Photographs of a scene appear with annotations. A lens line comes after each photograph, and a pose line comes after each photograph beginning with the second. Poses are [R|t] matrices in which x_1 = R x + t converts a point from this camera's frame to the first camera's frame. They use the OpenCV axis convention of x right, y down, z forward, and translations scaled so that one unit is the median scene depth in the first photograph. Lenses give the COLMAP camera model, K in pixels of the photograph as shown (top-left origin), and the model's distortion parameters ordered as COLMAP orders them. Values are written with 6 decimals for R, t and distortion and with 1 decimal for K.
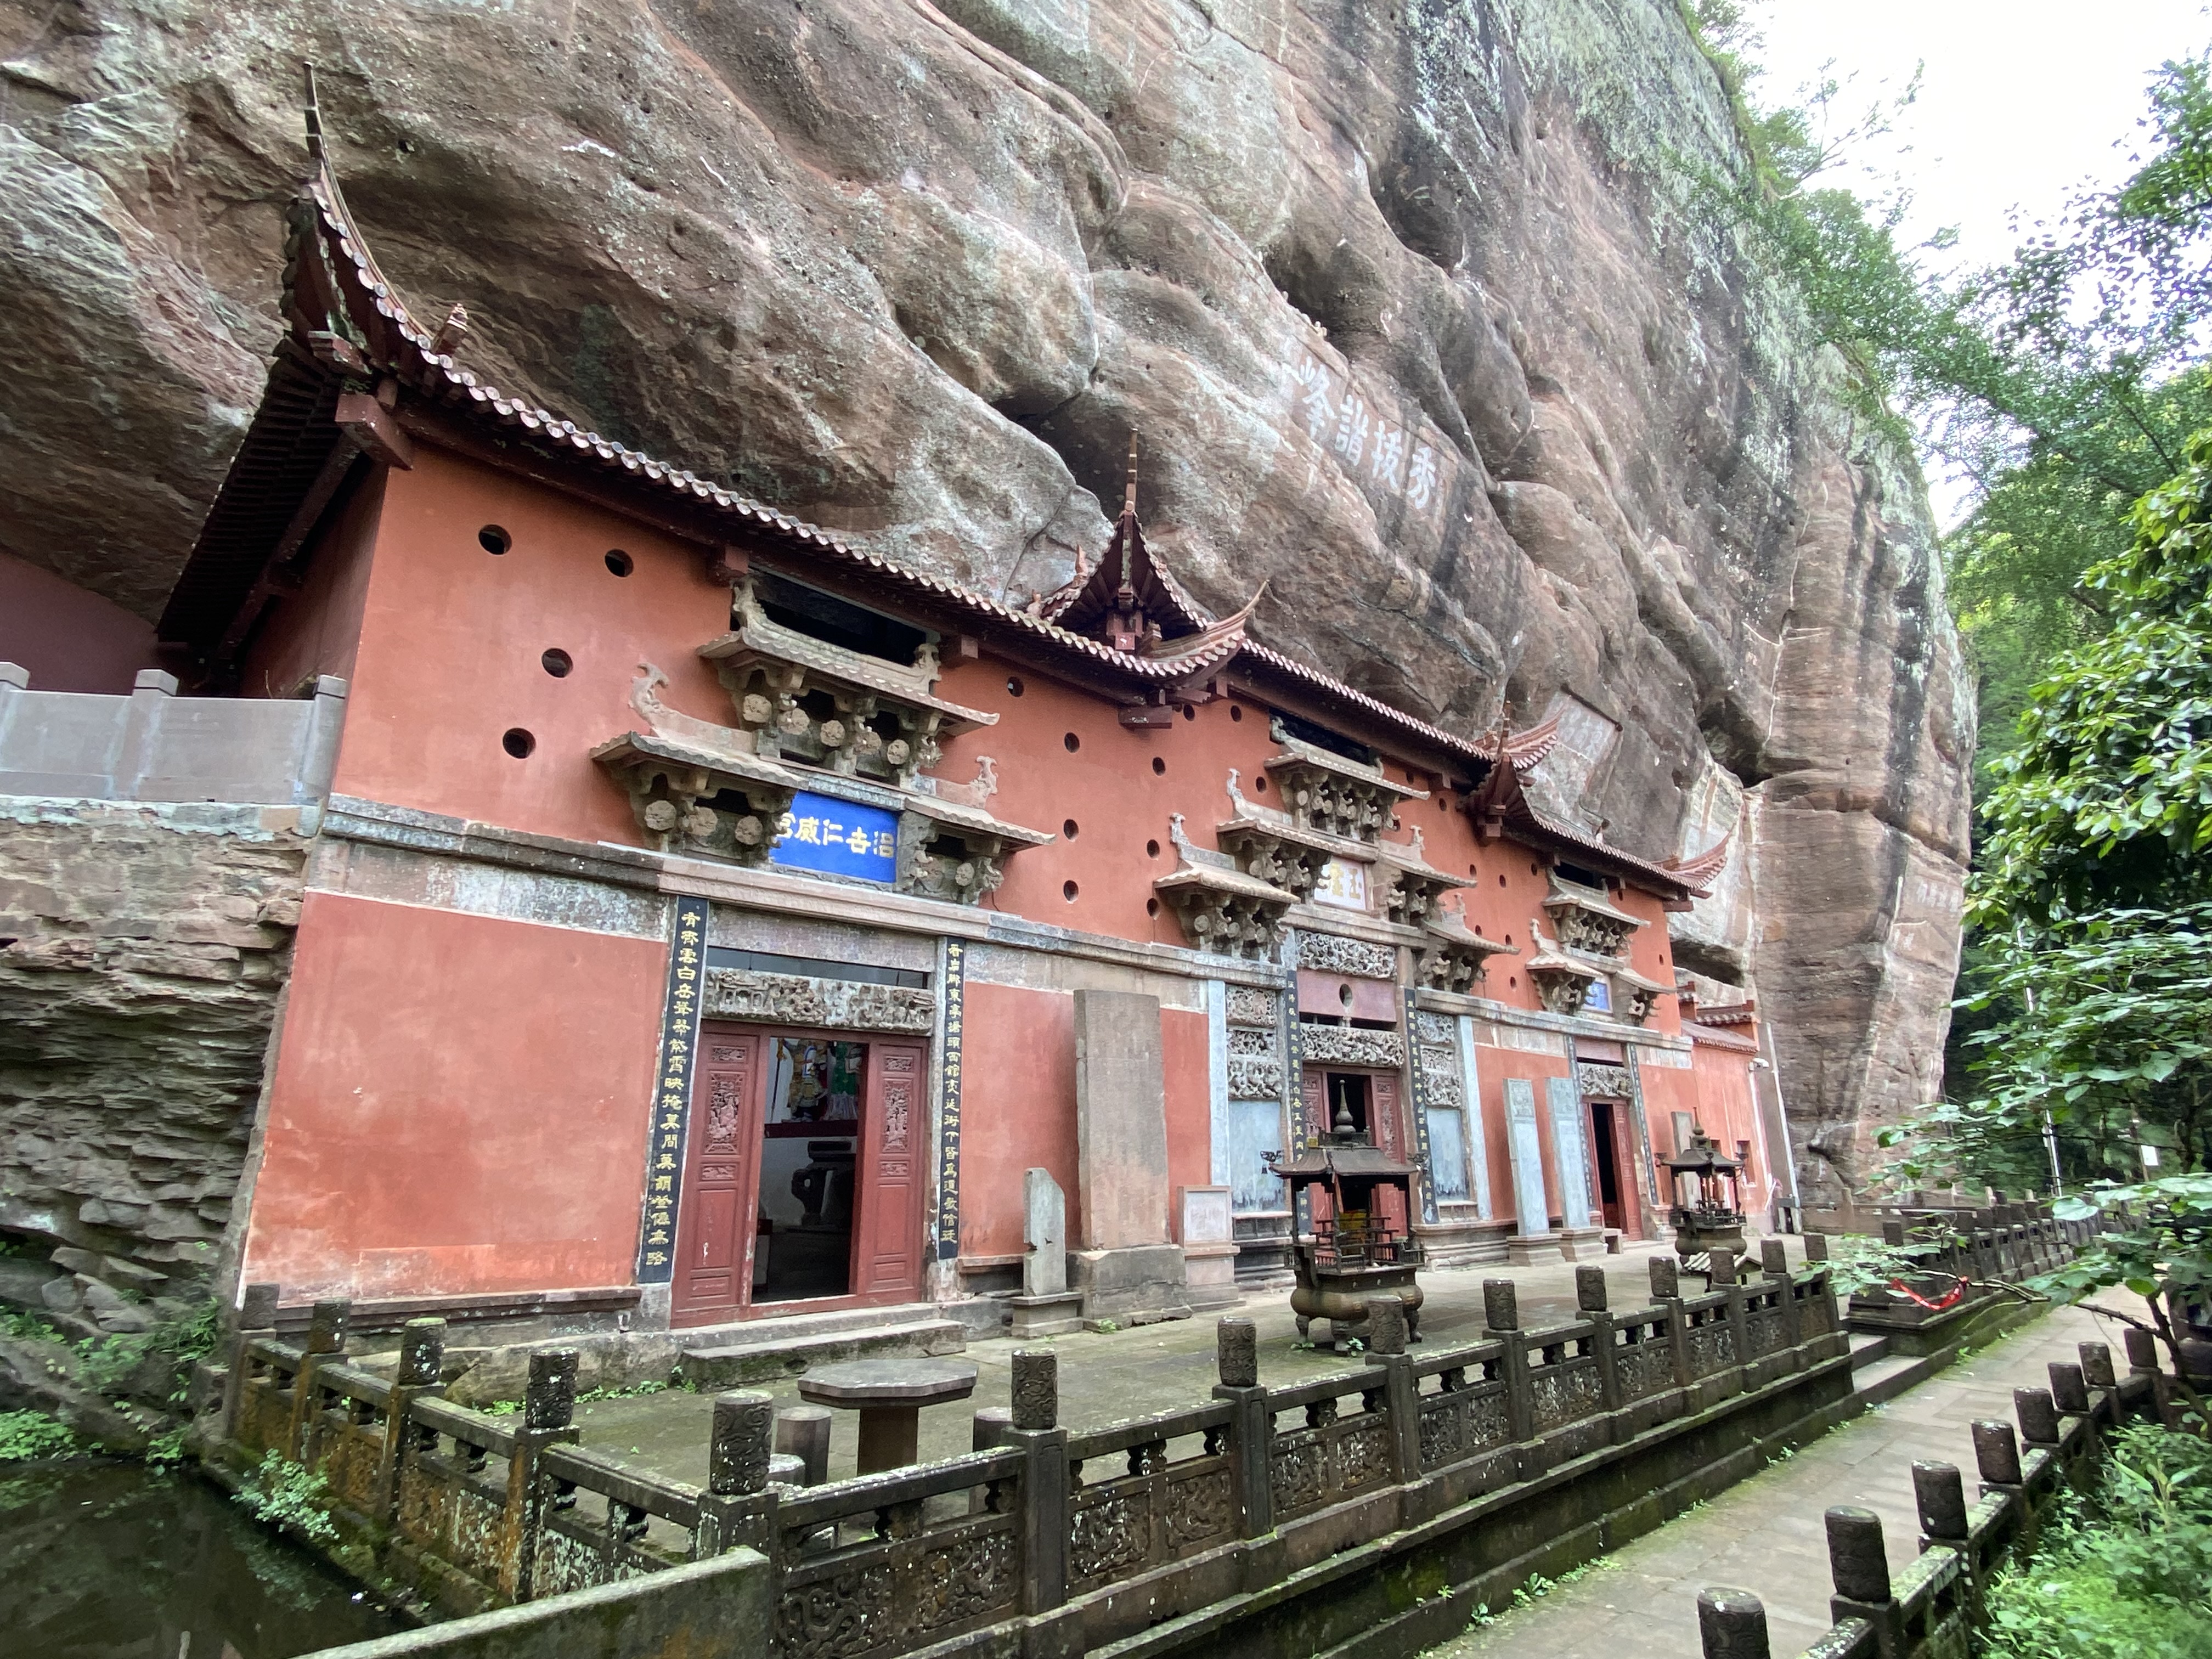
lens RADIAL K [[1205.9, 0, 1106.0], [0, 1205.9, 829.5], [0, 0, 1]] dist [-0.000794, -0.000273]
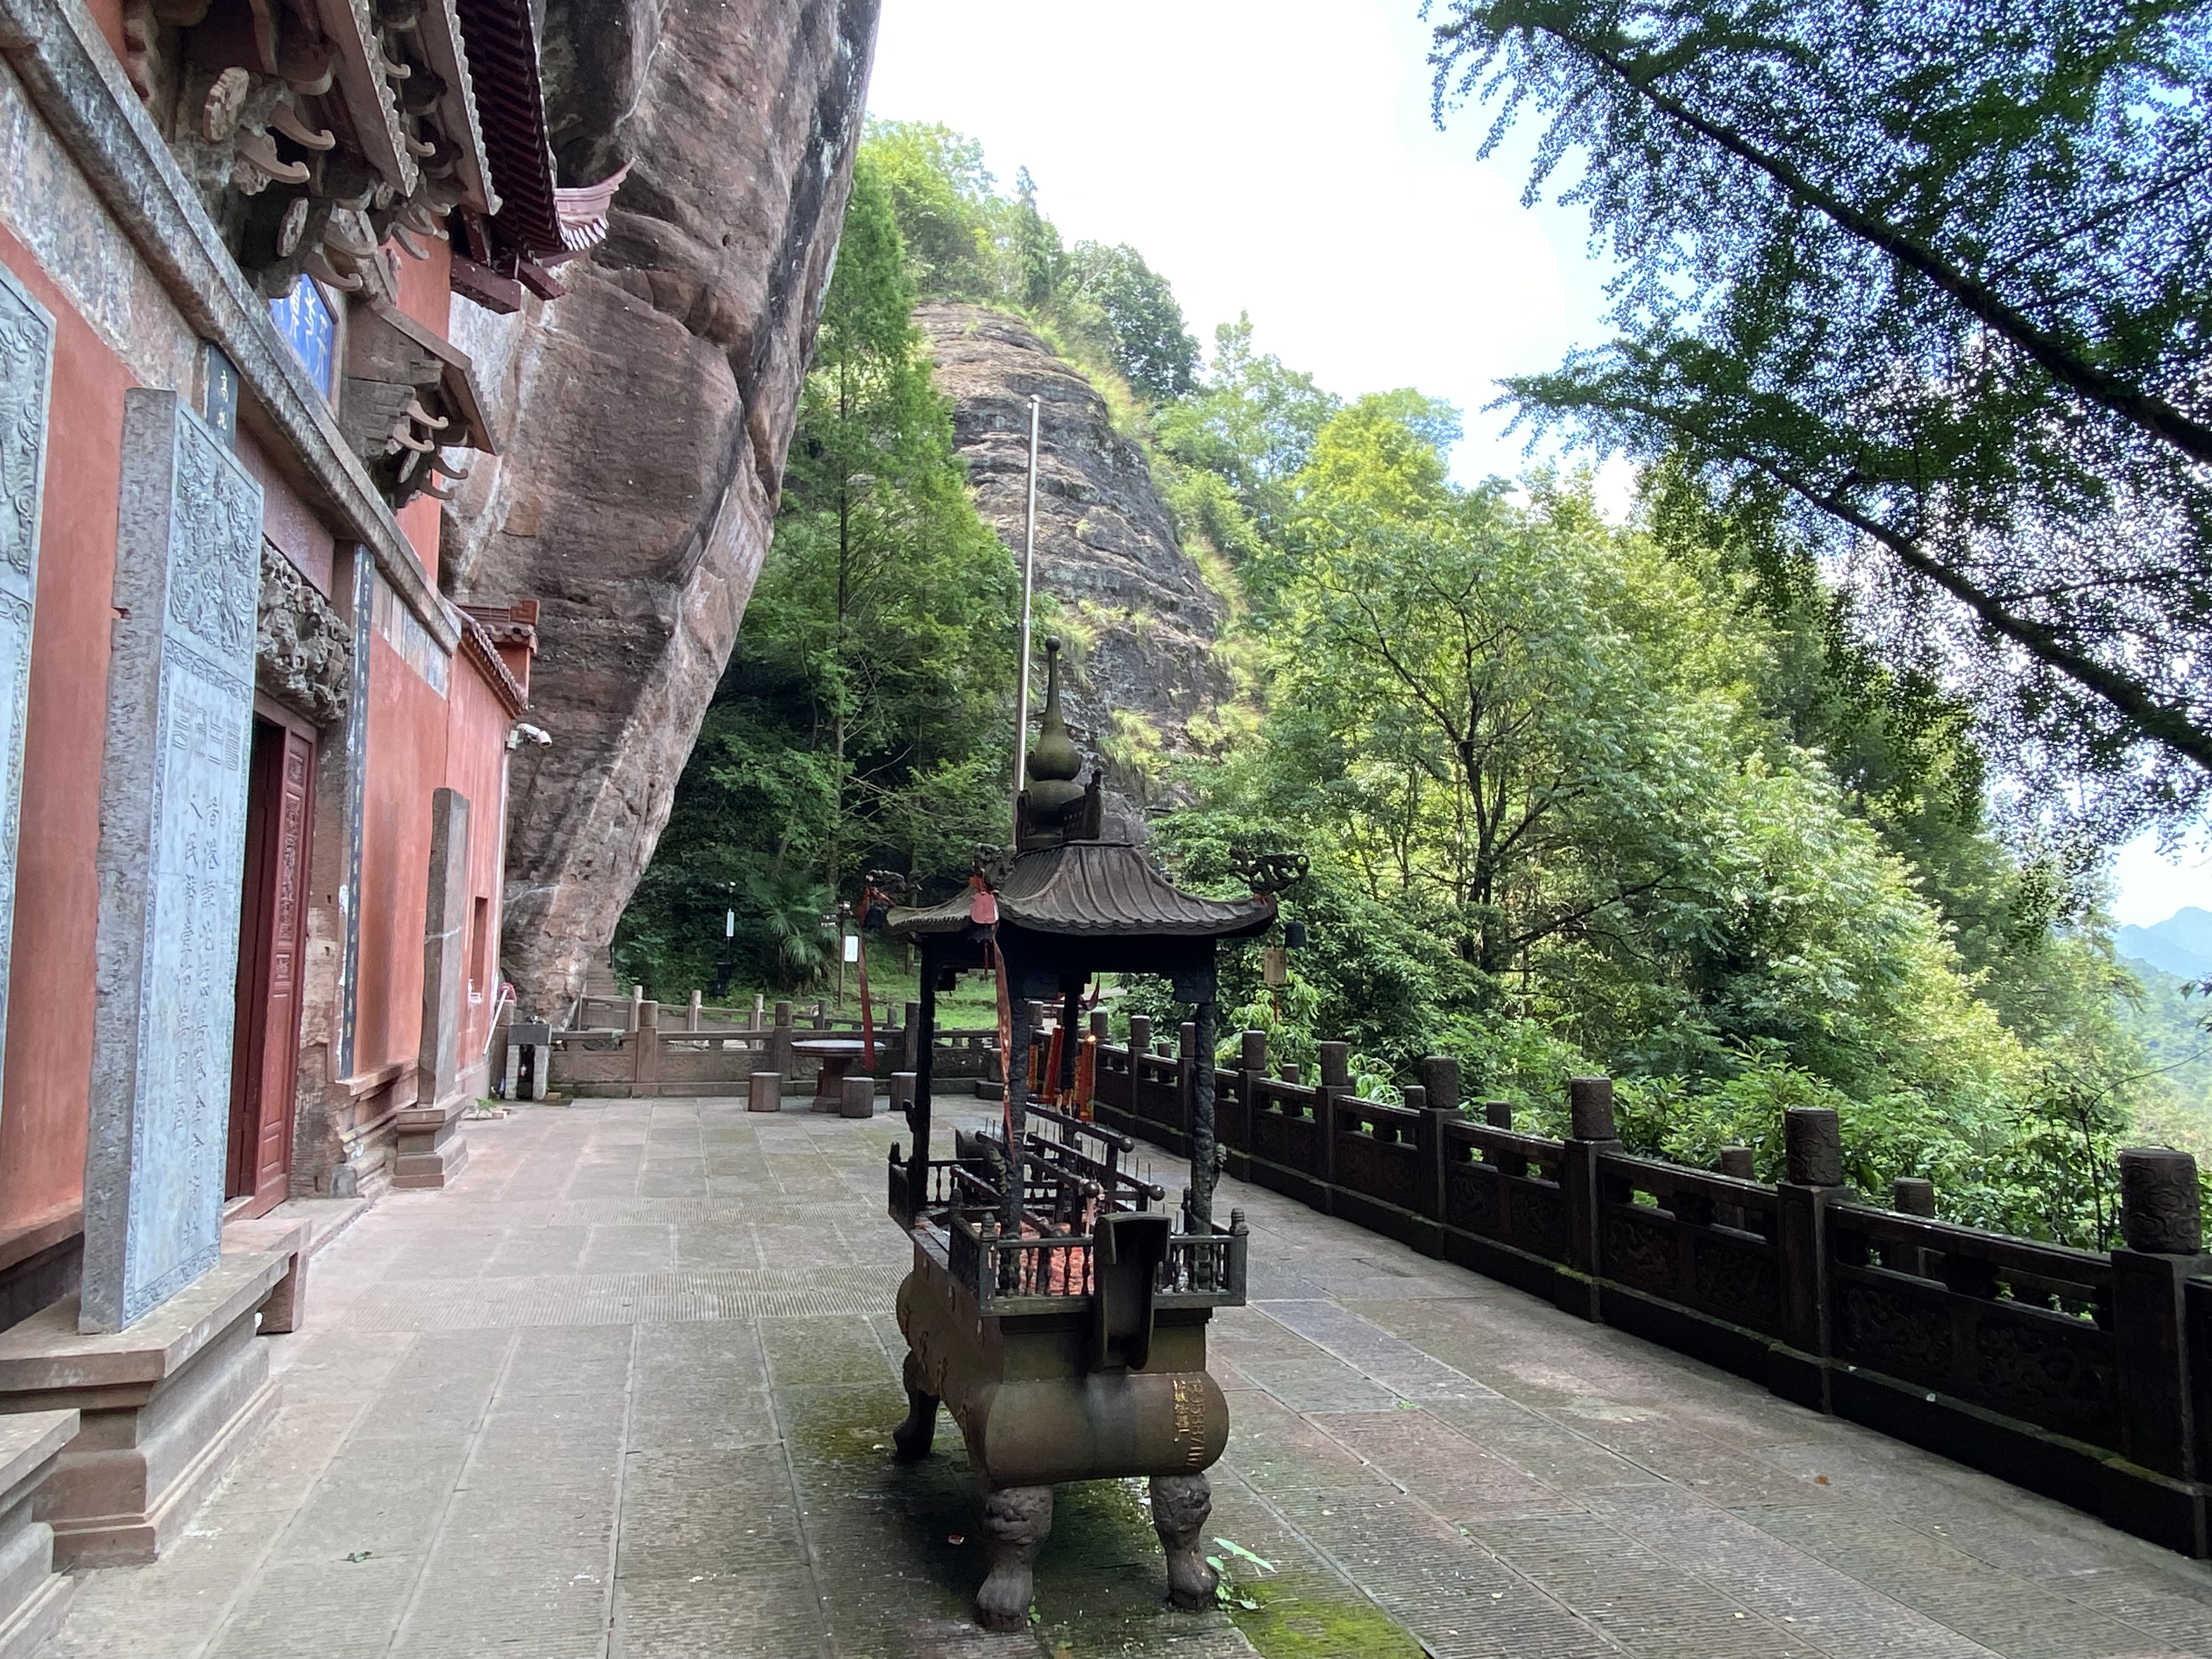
lens RADIAL K [[1371.2, 0, 1106.0], [0, 1371.2, 829.5], [0, 0, 1]] dist [0.002943, 0.000376]
pose [[0.477462, 0.082535, 0.874767, 0.171439], [-0.237617, 0.970611, 0.038117, 0.134026], [-0.845913, -0.226059, 0.483042, 0.480969]]
